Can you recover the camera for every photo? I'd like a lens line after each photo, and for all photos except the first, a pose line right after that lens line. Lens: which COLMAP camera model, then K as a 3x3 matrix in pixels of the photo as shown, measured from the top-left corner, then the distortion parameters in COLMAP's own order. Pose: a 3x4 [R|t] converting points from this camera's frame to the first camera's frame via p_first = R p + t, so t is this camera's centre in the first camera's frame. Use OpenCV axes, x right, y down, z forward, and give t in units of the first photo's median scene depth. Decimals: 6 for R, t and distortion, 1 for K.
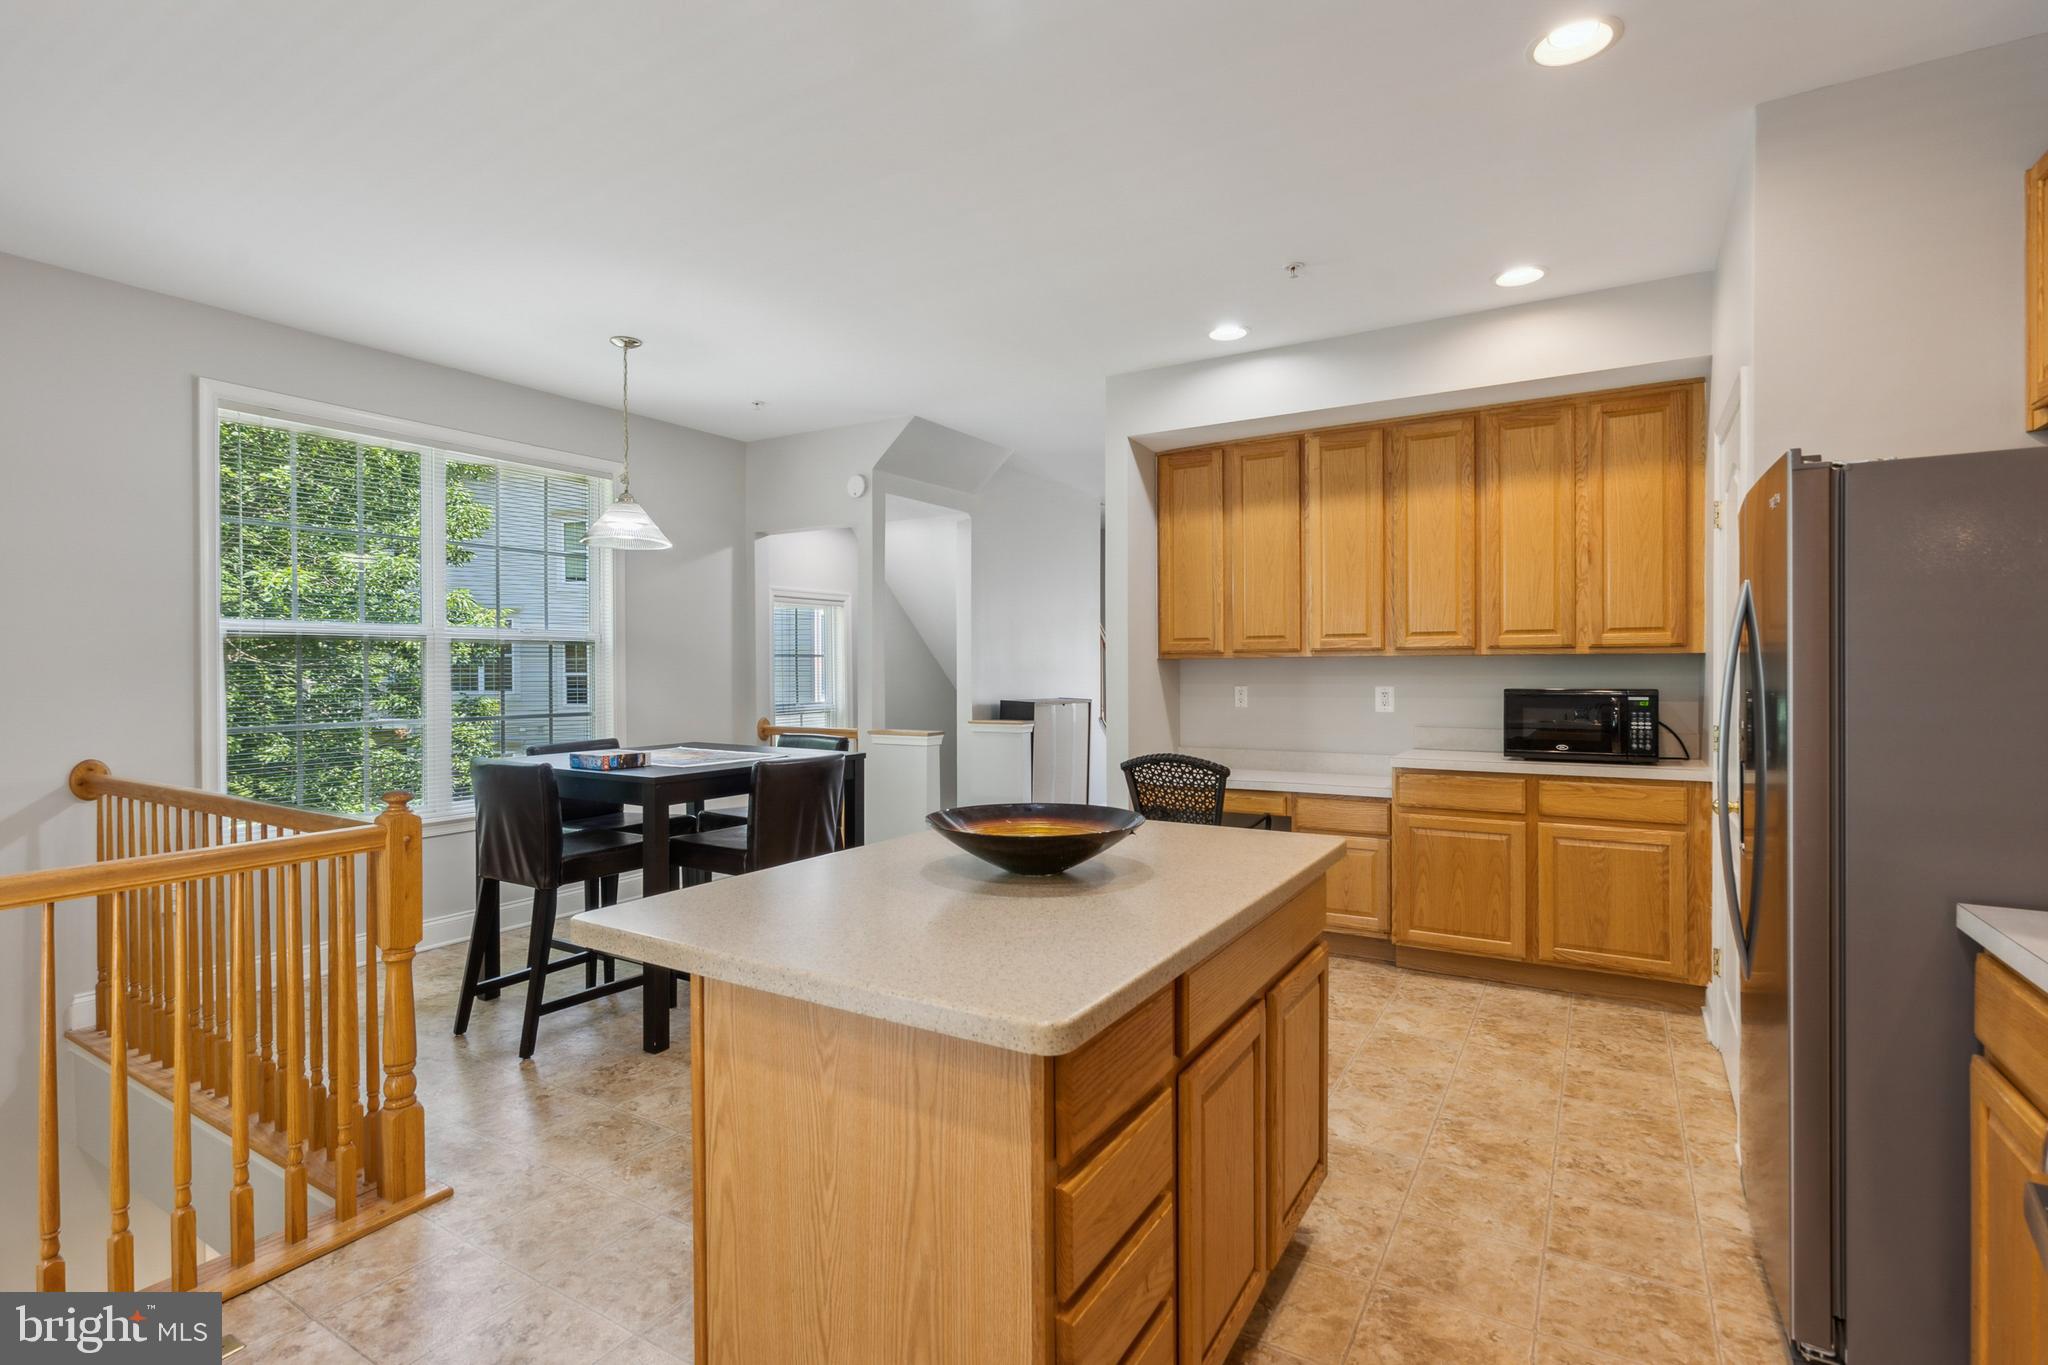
lens RADIAL K [[977.4, 0, 1024.0], [0, 977.4, 682.5], [0, 0, 1]] dist [0.001693, 0.000235]
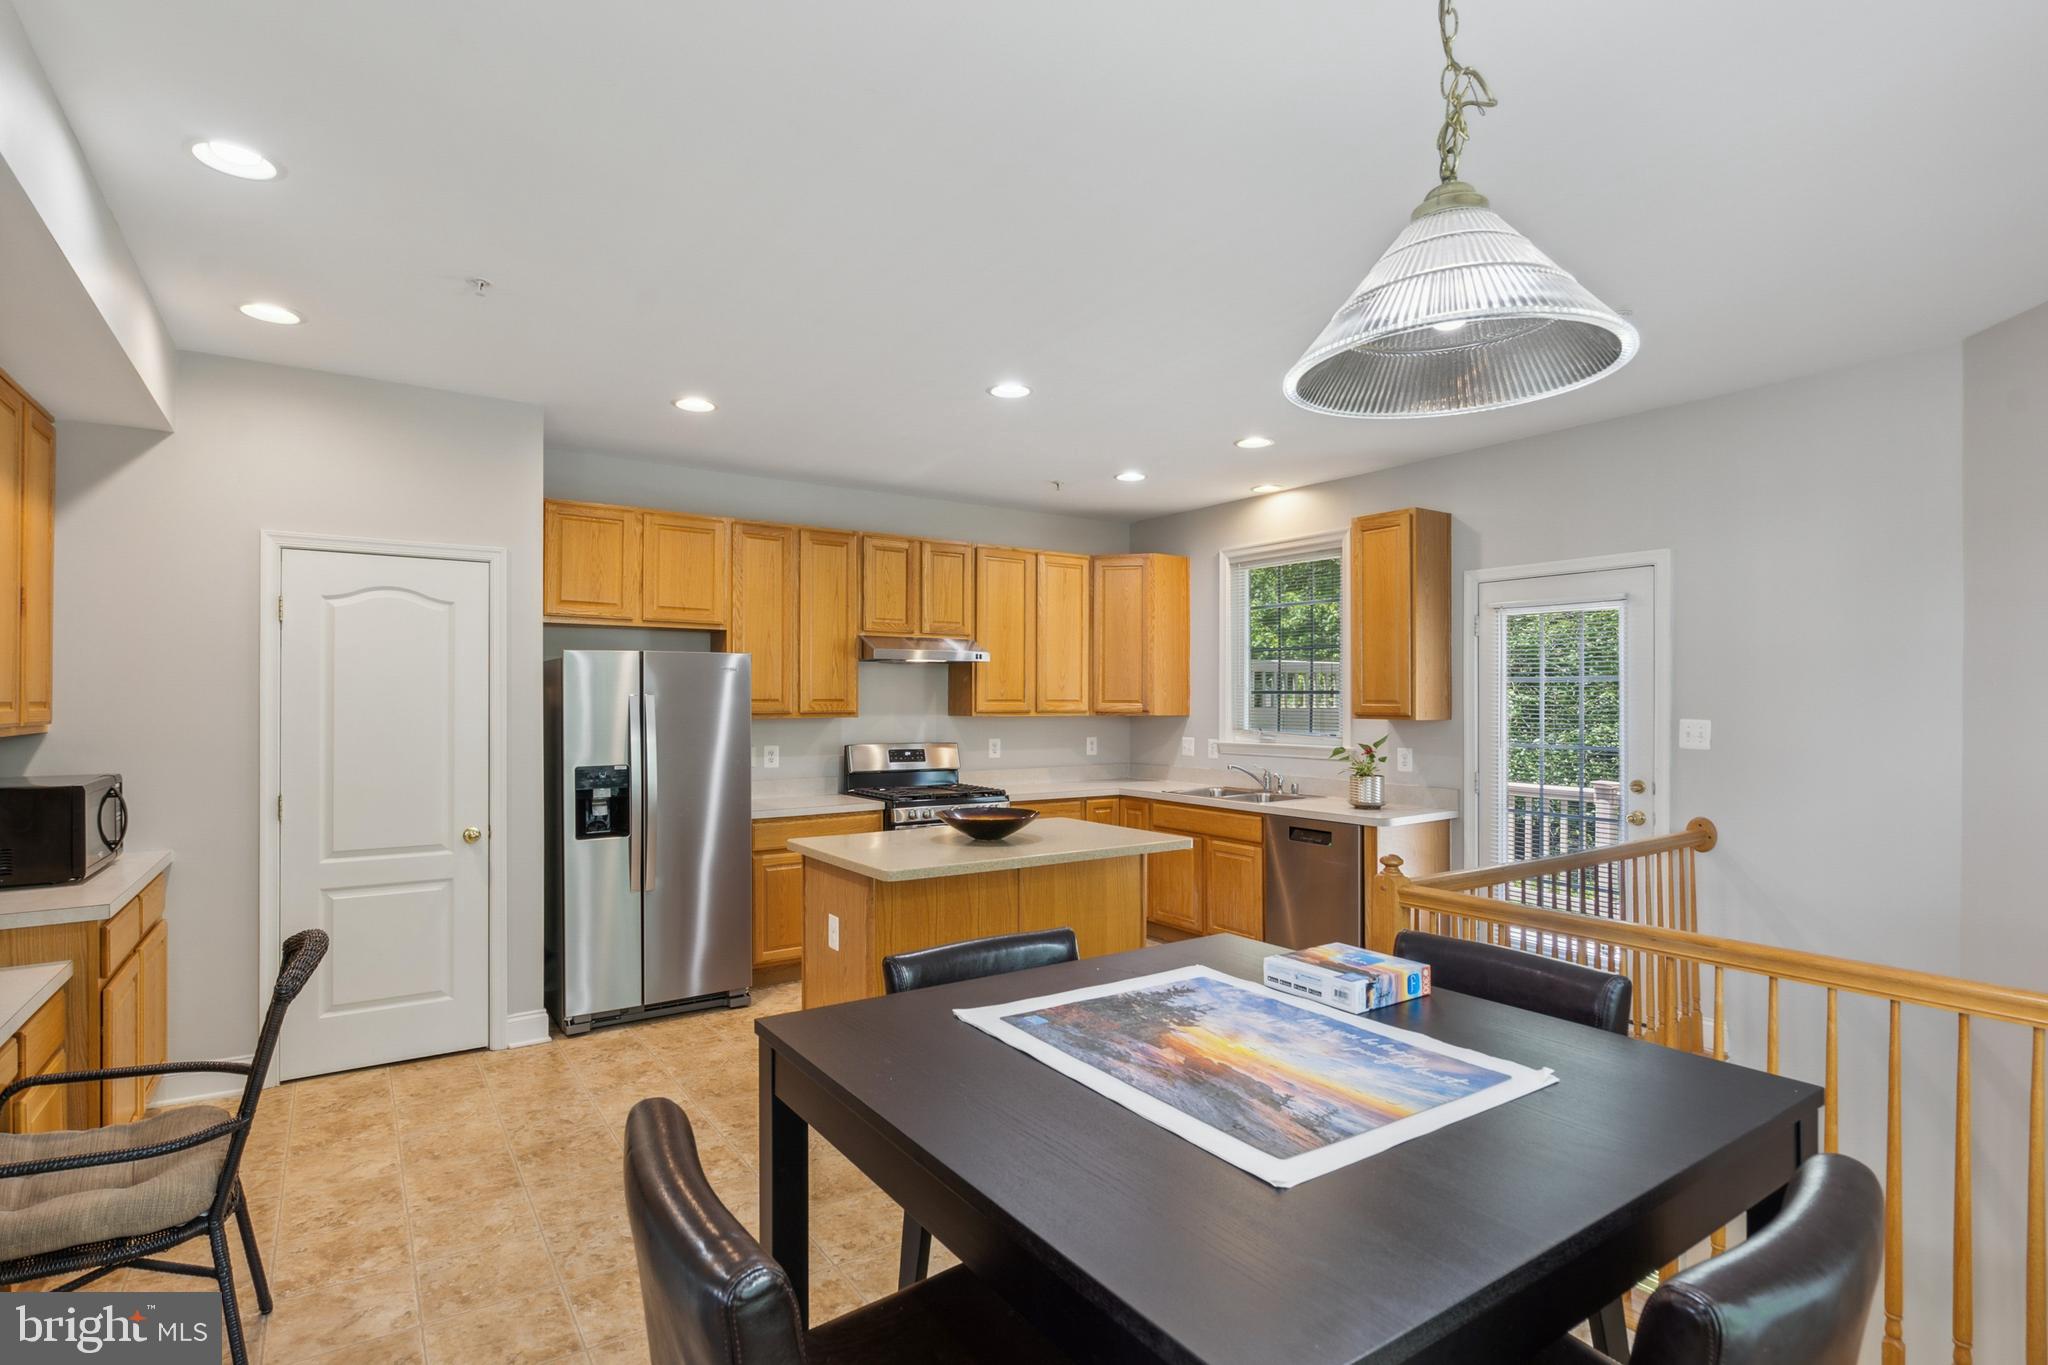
lens RADIAL K [[977.4, 0, 1024.0], [0, 977.4, 682.5], [0, 0, 1]] dist [0.001693, 0.000235]
pose [[-0.909327, 0.005560, 0.416044, -0.613216], [0.006208, 0.999981, 0.000206, -0.093157], [-0.416035, 0.002770, -0.909344, 1.895010]]
